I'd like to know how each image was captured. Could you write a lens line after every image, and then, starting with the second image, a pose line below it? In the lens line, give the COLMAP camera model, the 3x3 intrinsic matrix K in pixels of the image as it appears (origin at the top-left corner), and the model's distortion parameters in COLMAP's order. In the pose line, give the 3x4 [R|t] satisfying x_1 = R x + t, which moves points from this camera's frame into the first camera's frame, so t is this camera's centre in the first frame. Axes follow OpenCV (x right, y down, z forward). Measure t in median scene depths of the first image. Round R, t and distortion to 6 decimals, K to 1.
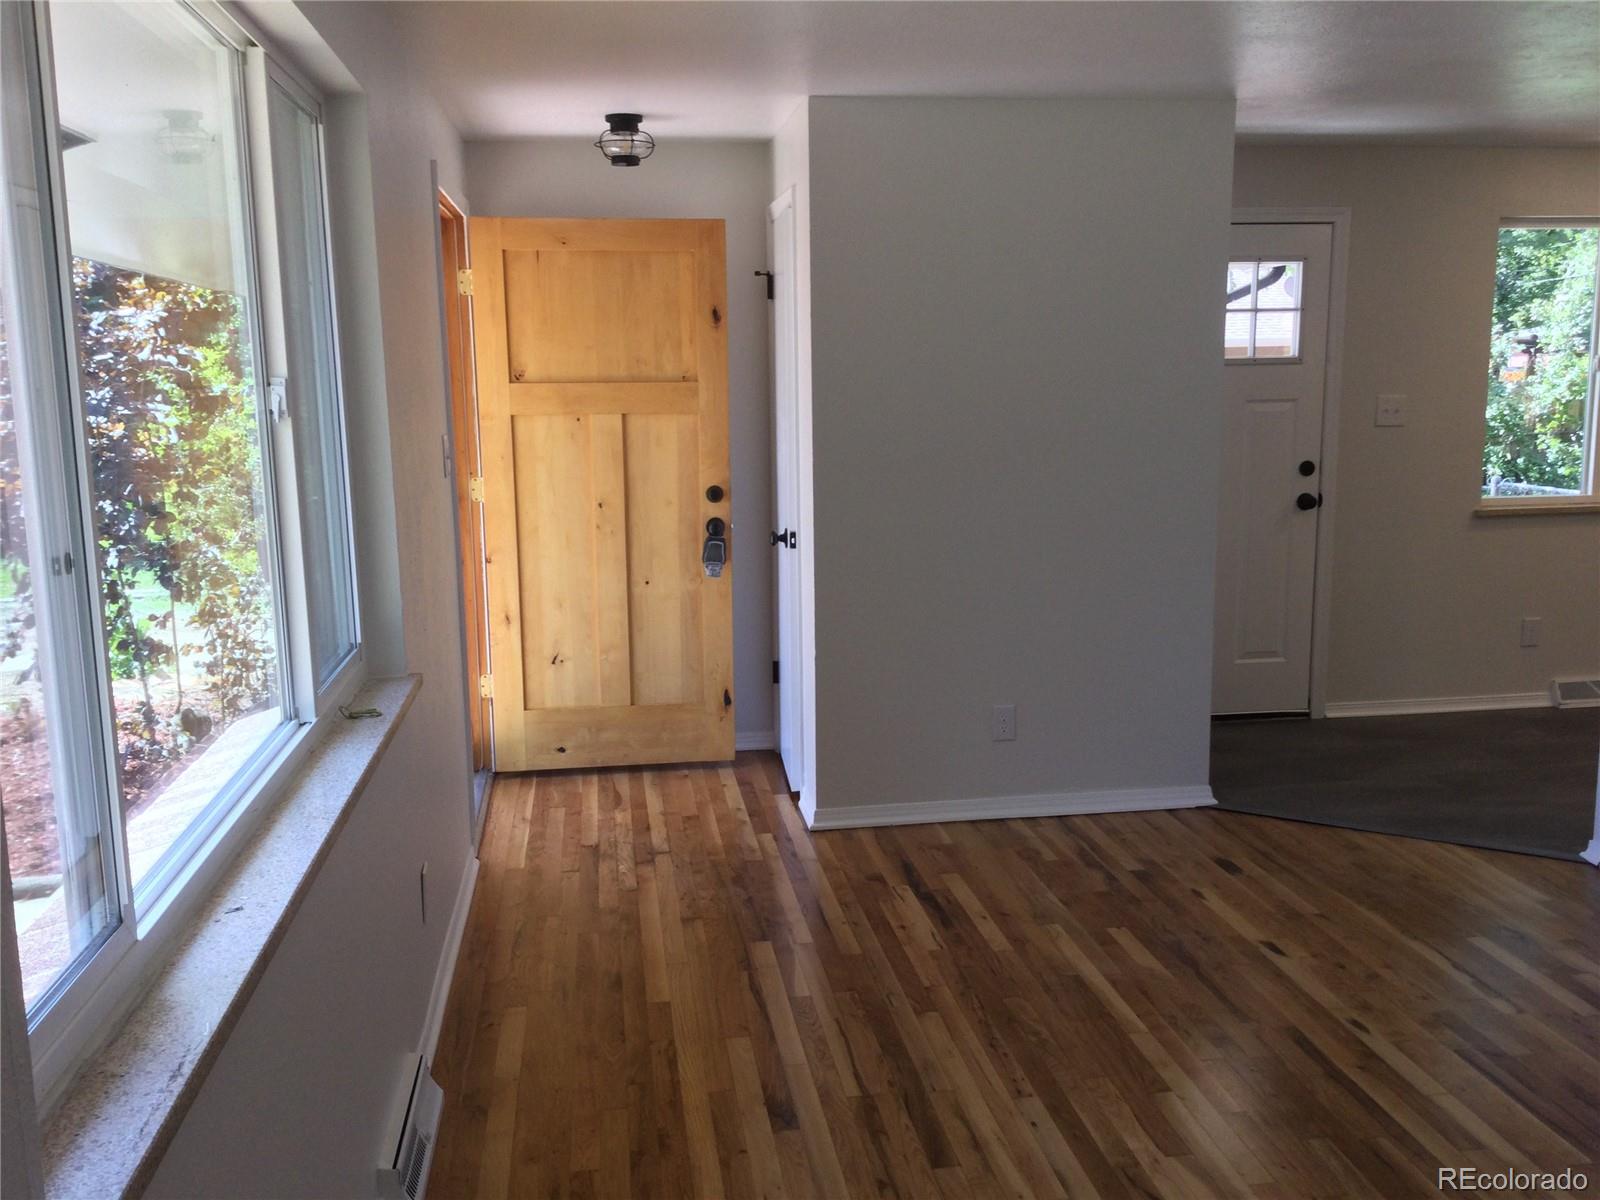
lens RADIAL K [[1426.2, 0, 800.0], [0, 1426.2, 600.0], [0, 0, 1]] dist [0.103277, -0.189181]
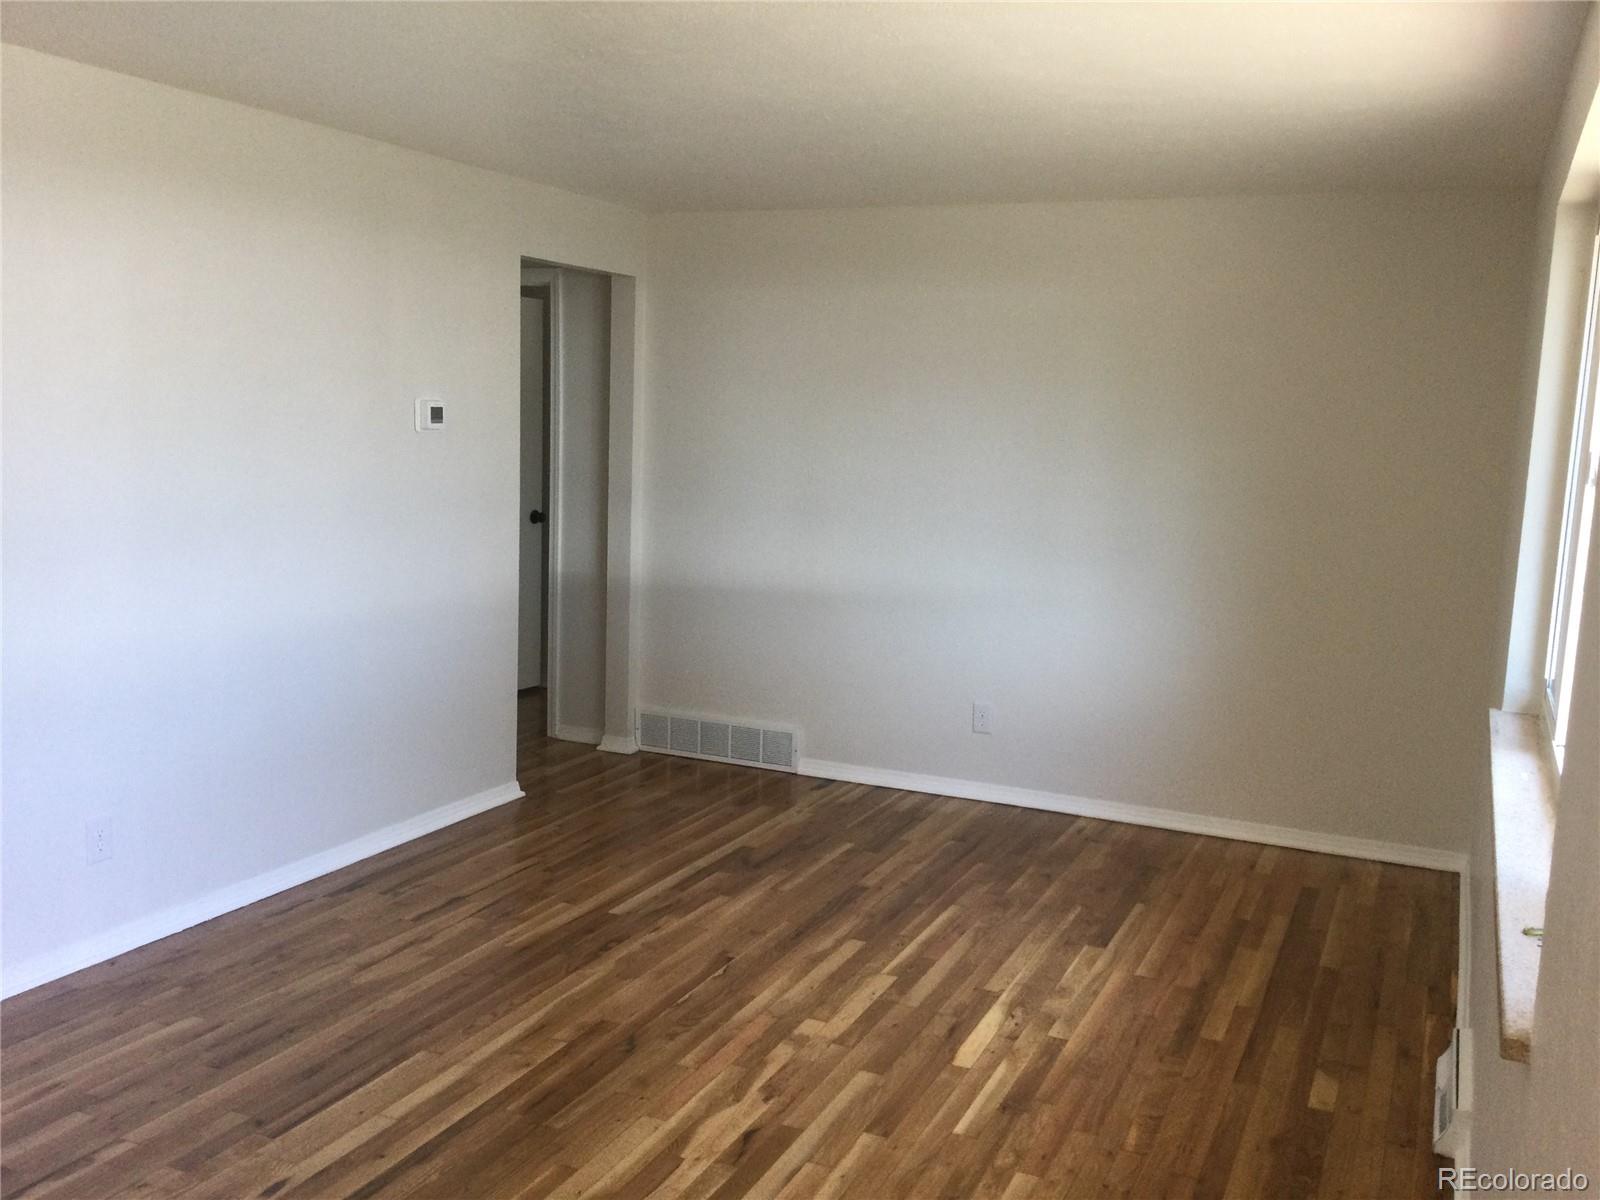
lens RADIAL K [[1426.2, 0, 800.0], [0, 1426.2, 600.0], [0, 0, 1]] dist [0.103277, -0.189181]
pose [[-0.836934, -0.092833, 0.539372, -0.220914], [0.061497, 0.963317, 0.261224, -0.179253], [-0.543837, 0.251798, -0.800524, 1.045139]]
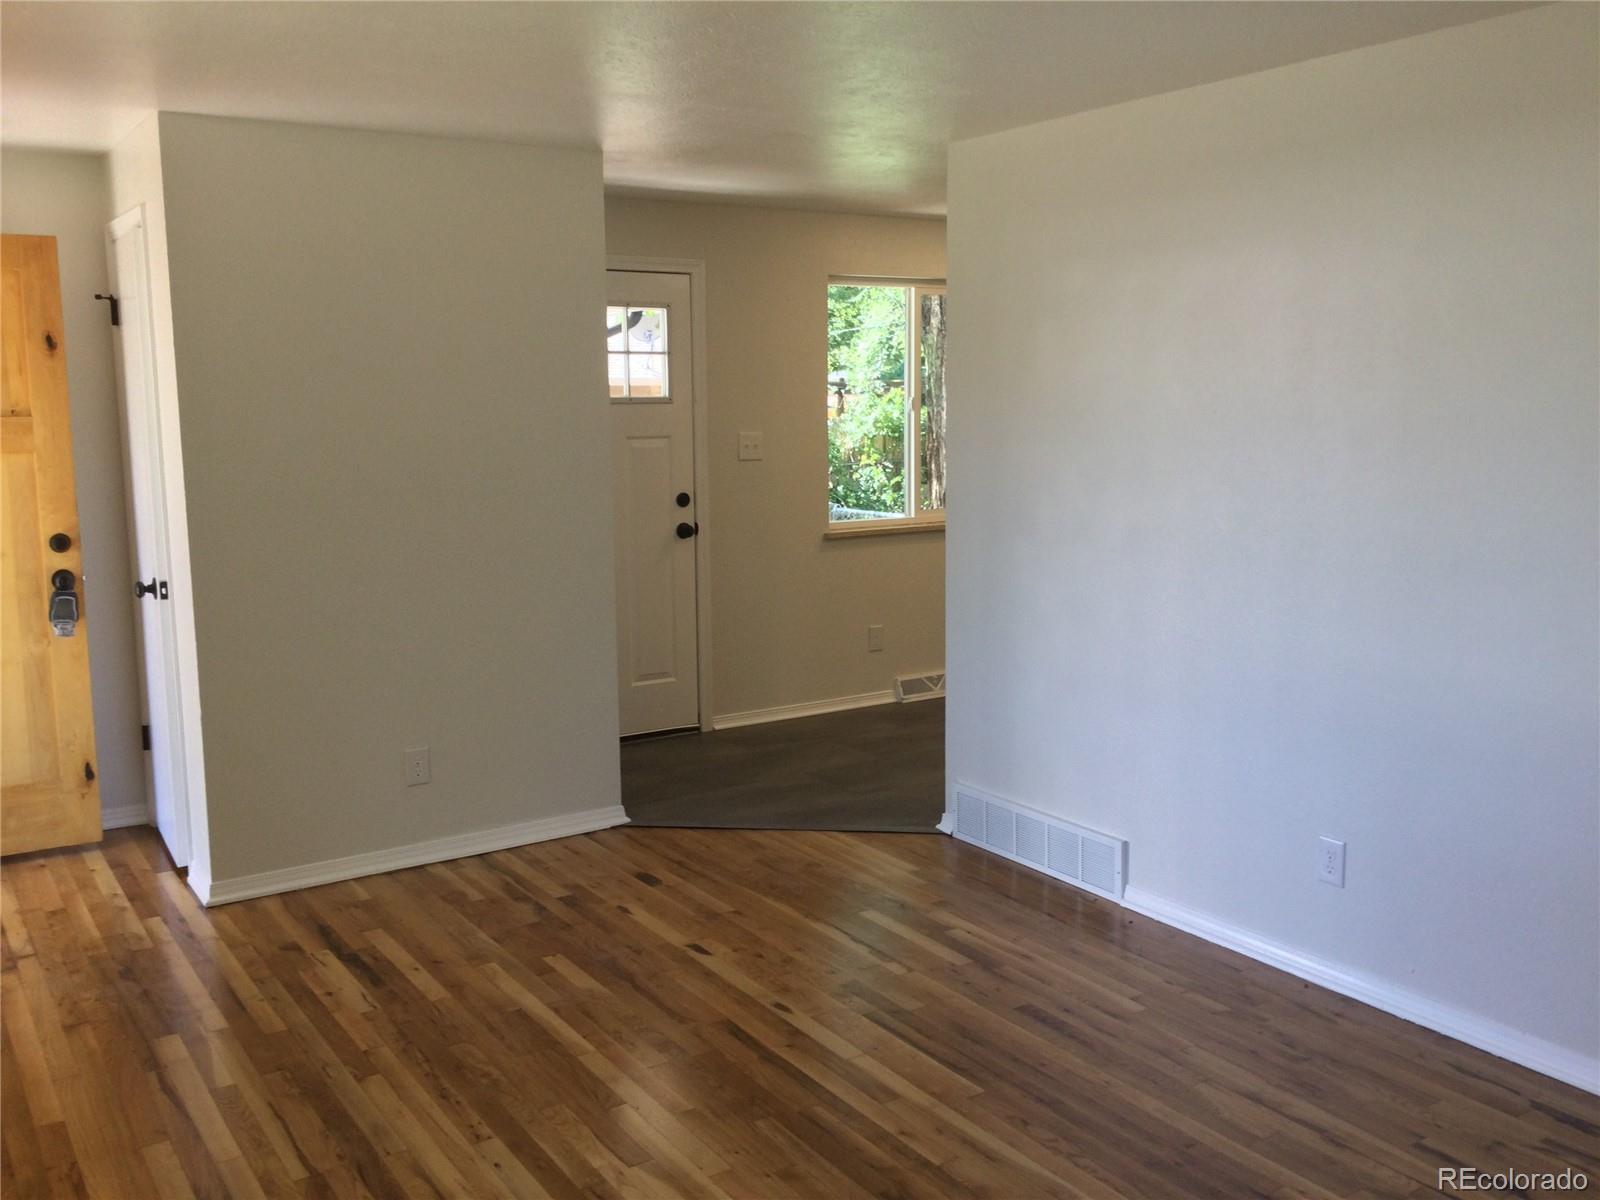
lens RADIAL K [[1426.2, 0, 800.0], [0, 1426.2, 600.0], [0, 0, 1]] dist [0.103277, -0.189181]
pose [[0.906222, -0.053796, 0.419365, -0.028834], [0.063818, 0.997912, -0.009896, -0.001073], [-0.417958, 0.035731, 0.907764, -0.001966]]
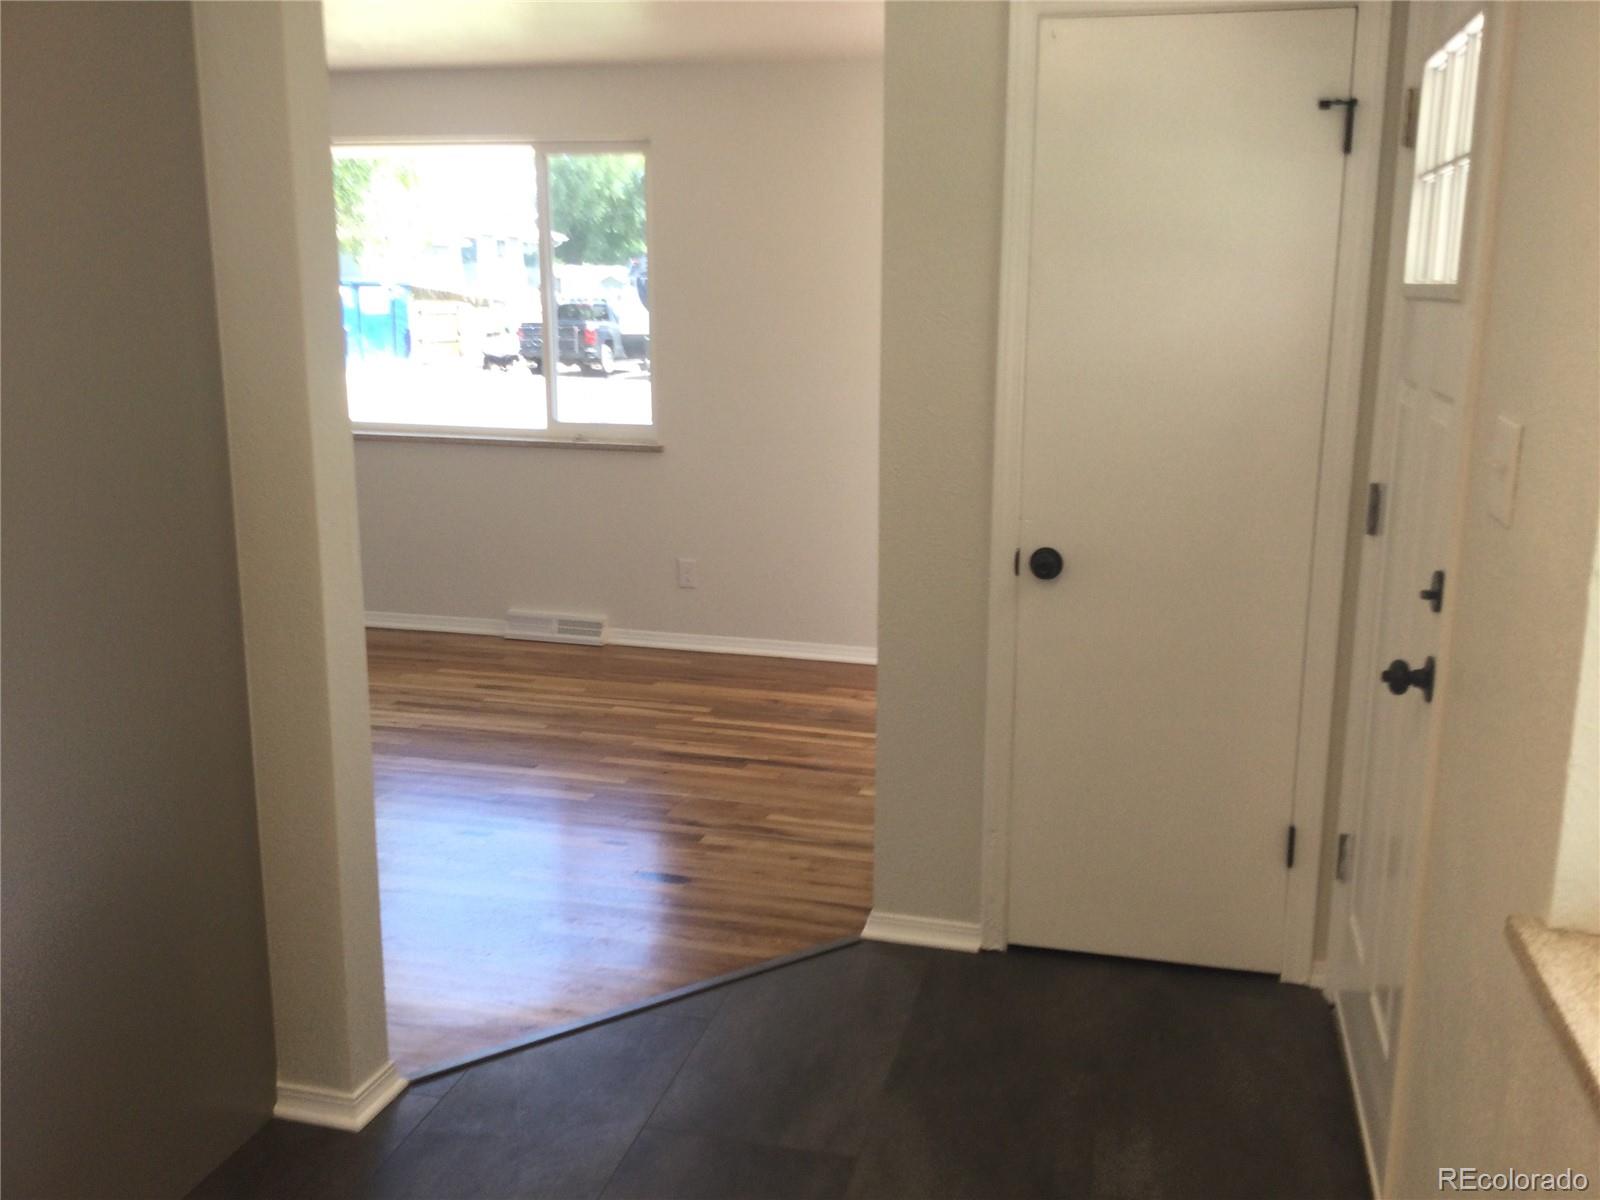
lens RADIAL K [[1426.2, 0, 800.0], [0, 1426.2, 600.0], [0, 0, 1]] dist [0.103277, -0.189181]
pose [[-0.397861, 0.193613, -0.896783, 0.985317], [-0.150299, 0.950518, 0.271895, -0.209555], [0.905051, 0.242962, -0.349074, 1.329755]]
